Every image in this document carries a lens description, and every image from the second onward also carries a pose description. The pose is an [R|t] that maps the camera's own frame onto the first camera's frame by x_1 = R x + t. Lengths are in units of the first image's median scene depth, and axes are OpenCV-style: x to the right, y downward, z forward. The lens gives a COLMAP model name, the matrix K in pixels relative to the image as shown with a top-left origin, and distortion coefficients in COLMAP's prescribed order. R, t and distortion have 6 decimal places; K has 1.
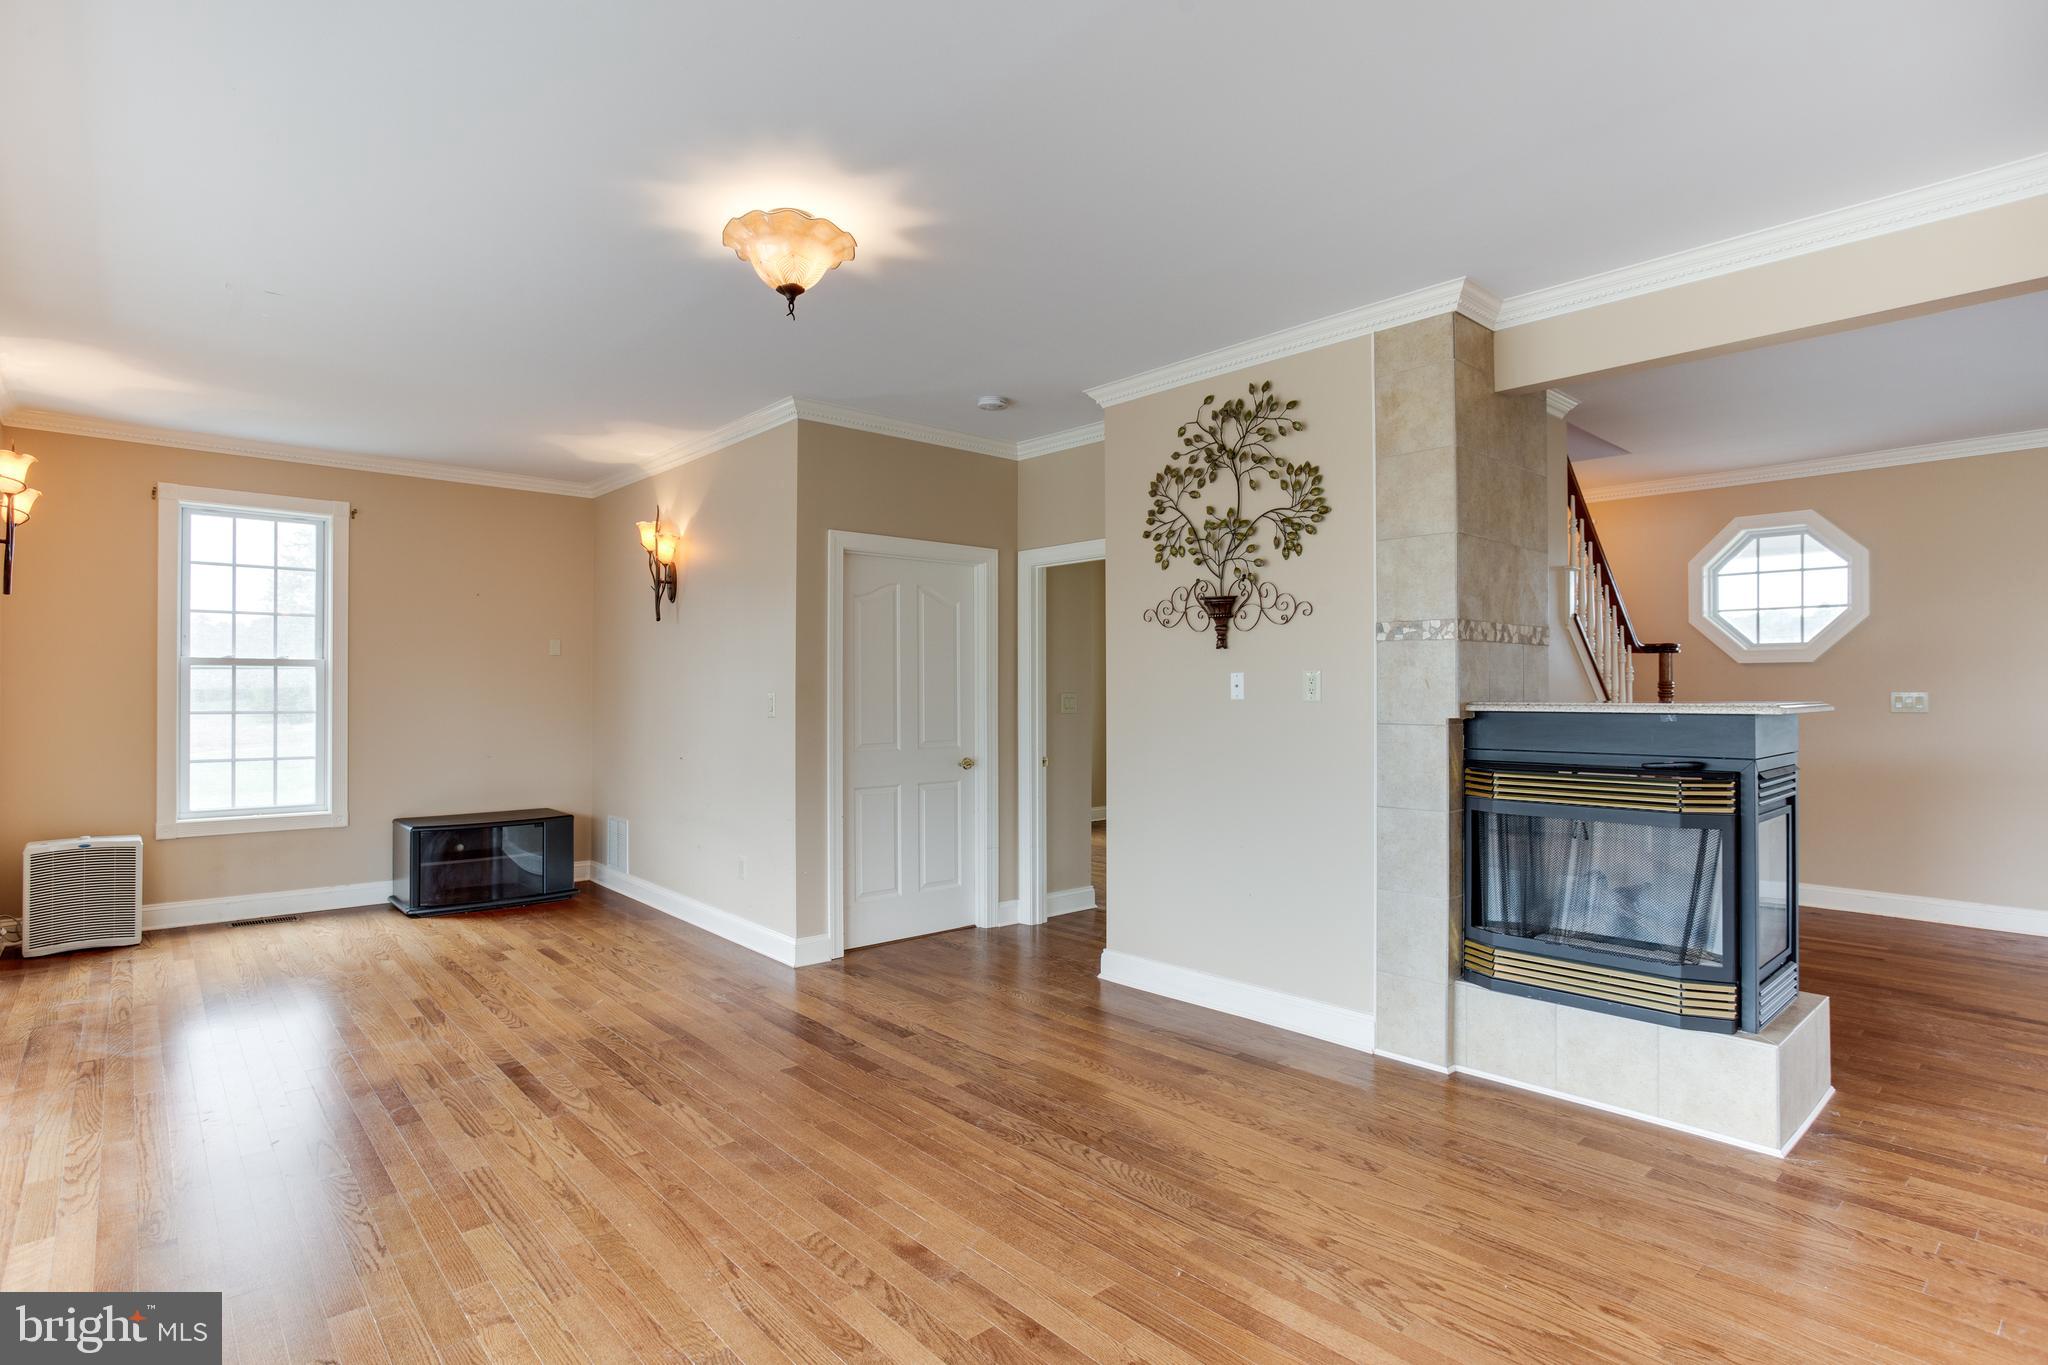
lens RADIAL K [[1021.2, 0, 1034.7], [0, 1021.2, 685.1], [0, 0, 1]] dist [-0.067857, 0.034773]
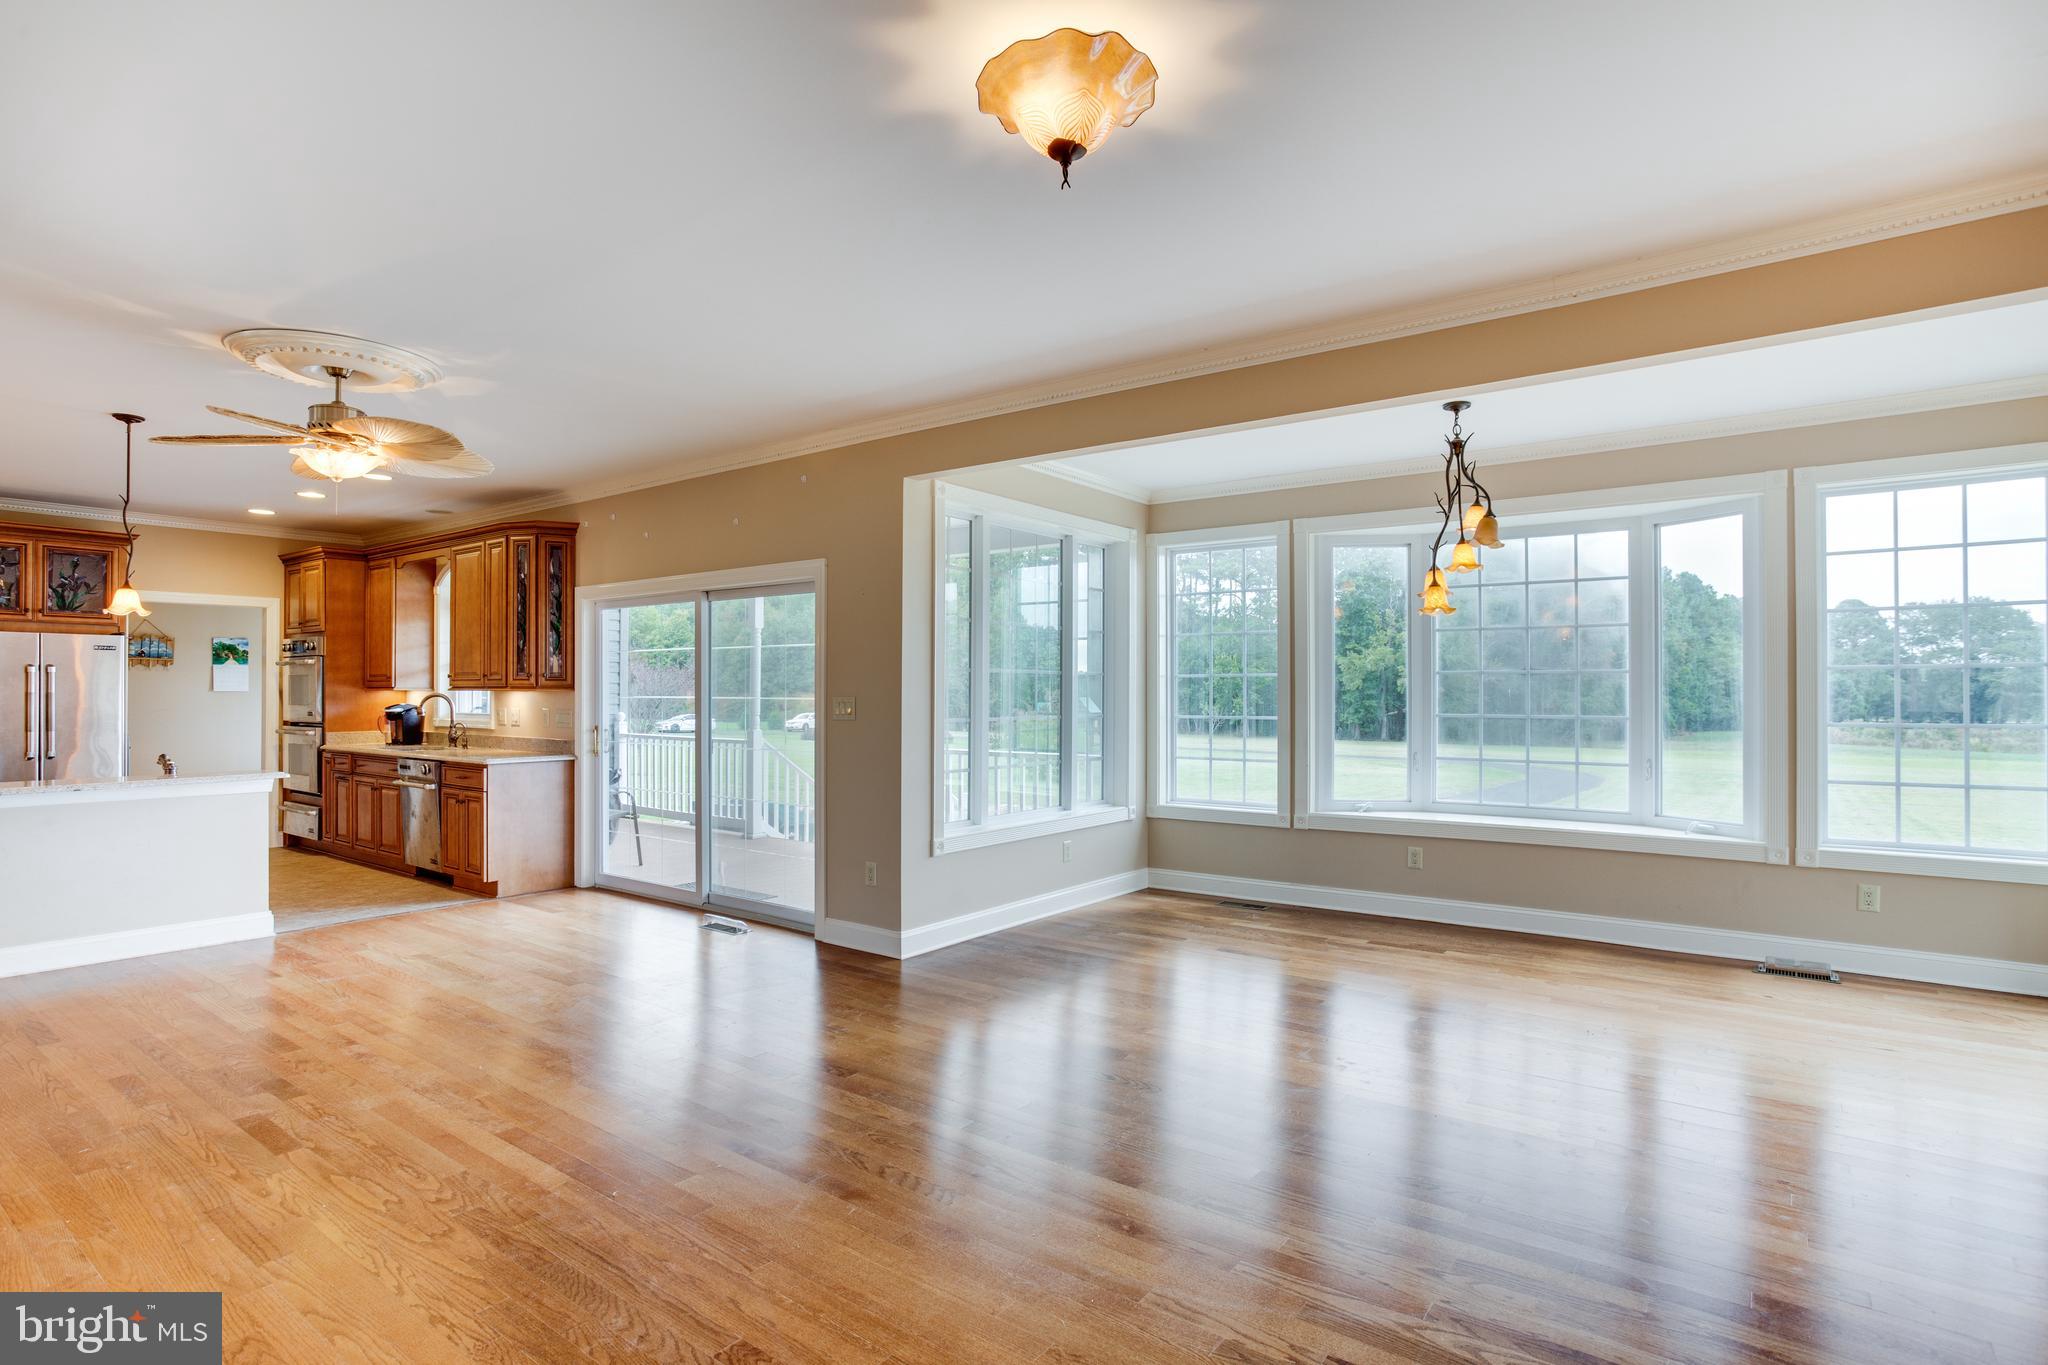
lens RADIAL K [[1008.5, 0, 1019.2], [0, 1008.5, 690.7], [0, 0, 1]] dist [-0.052063, 0.027168]
pose [[-0.981279, -0.003506, -0.192561, -0.050843], [-0.001706, 0.999953, -0.009515, 0.007242], [0.192585, -0.009009, -0.981239, 1.195910]]
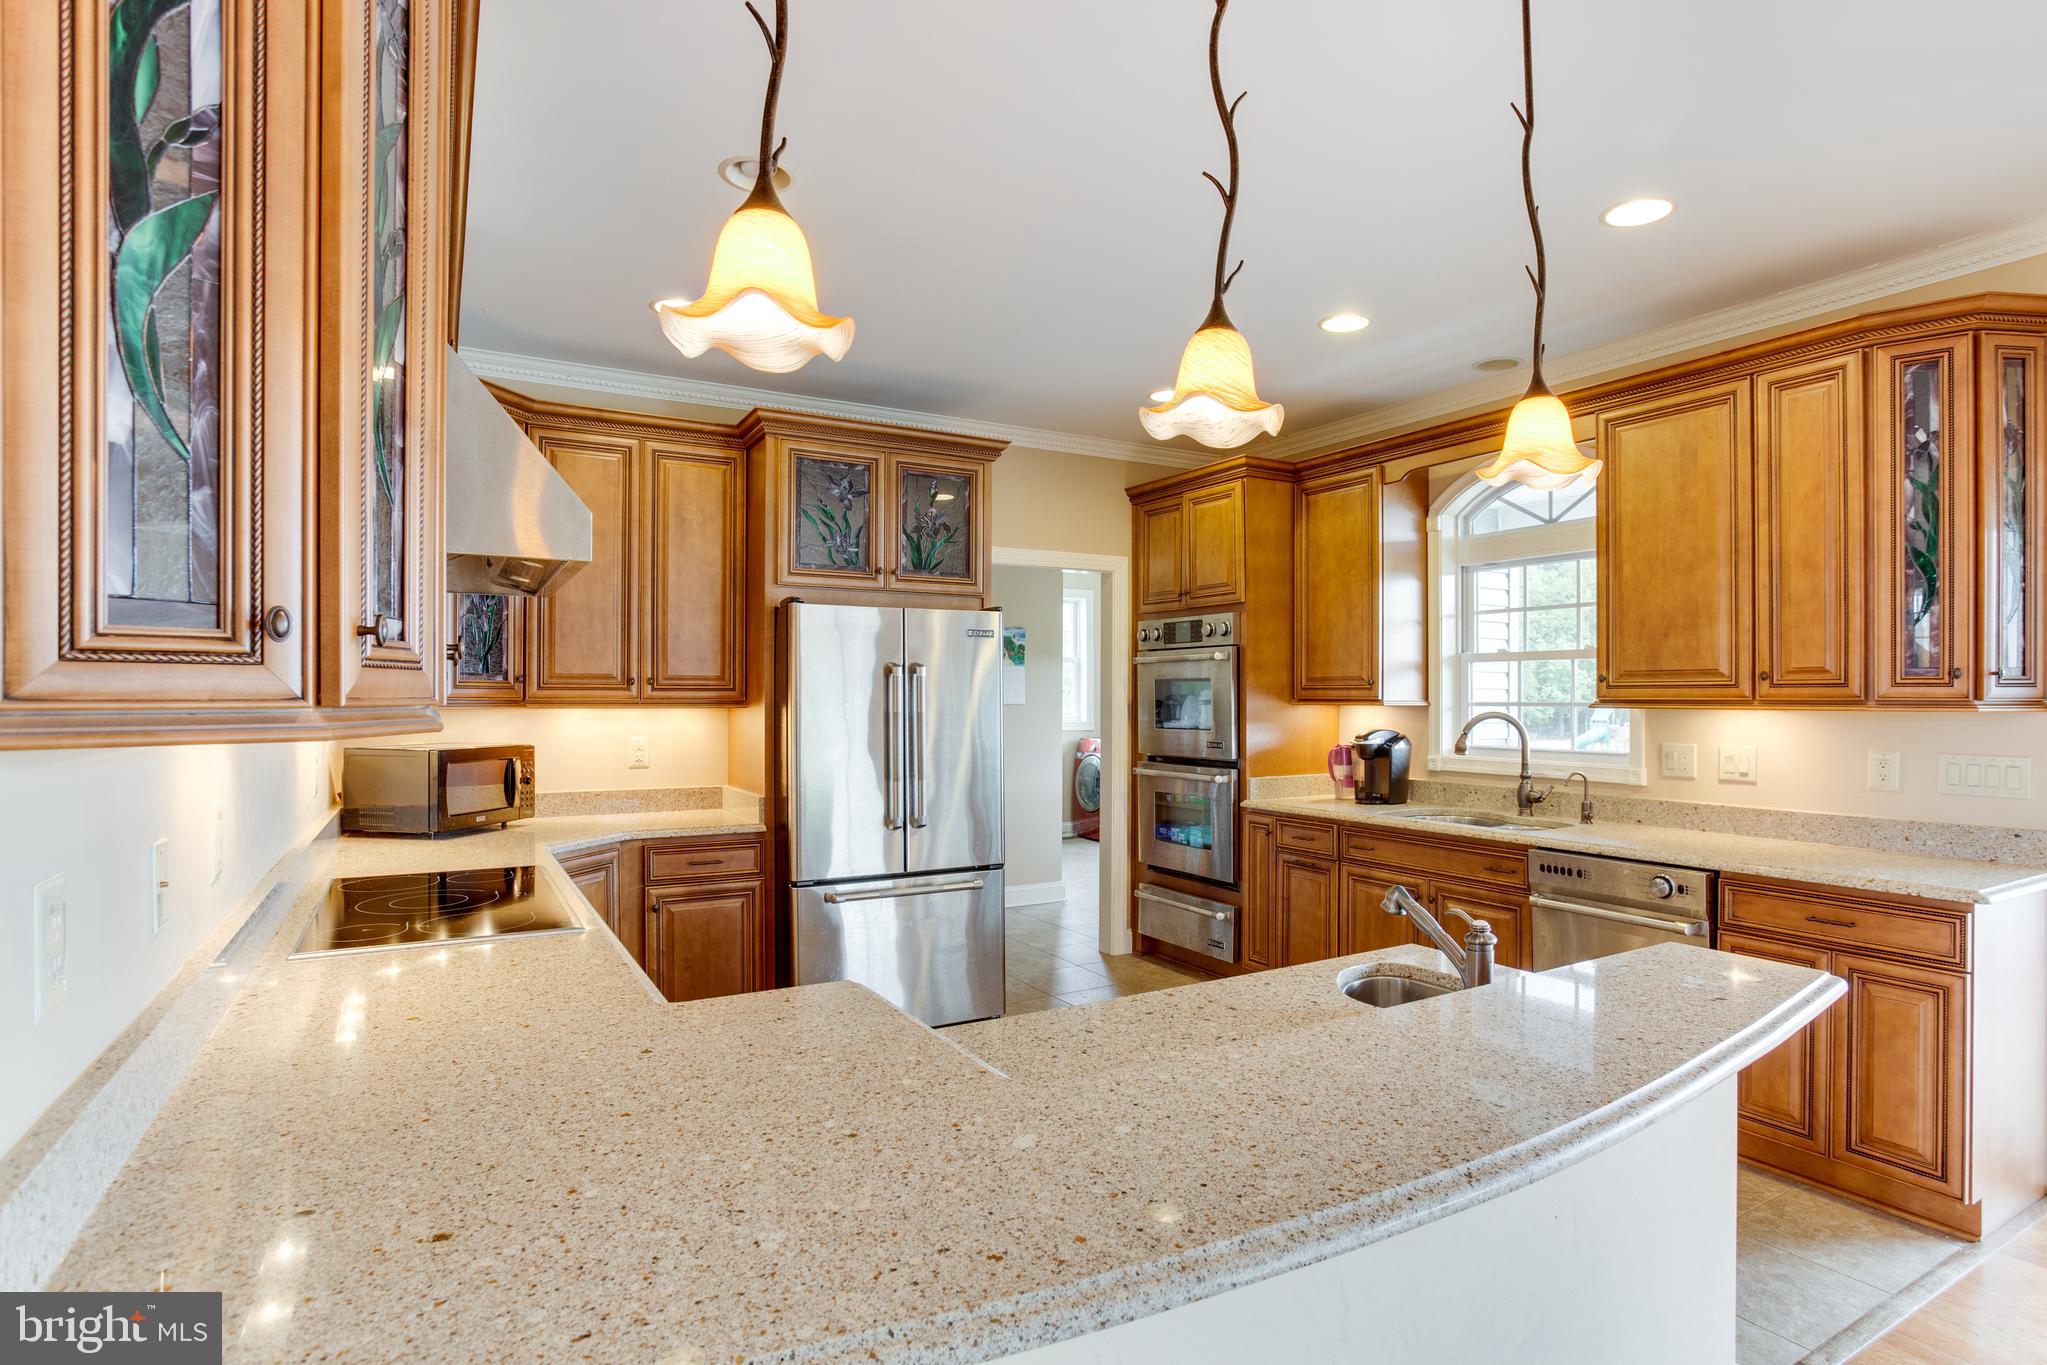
lens RADIAL K [[1052.0, 0, 1070.5], [0, 1052.0, 698.8], [0, 0, 1]] dist [-0.065757, 0.037050]
pose [[-0.979925, -0.002083, 0.199356, 0.858964], [-0.003148, 0.999982, -0.005027, -0.010137], [-0.199342, -0.005553, -0.979914, 0.247039]]
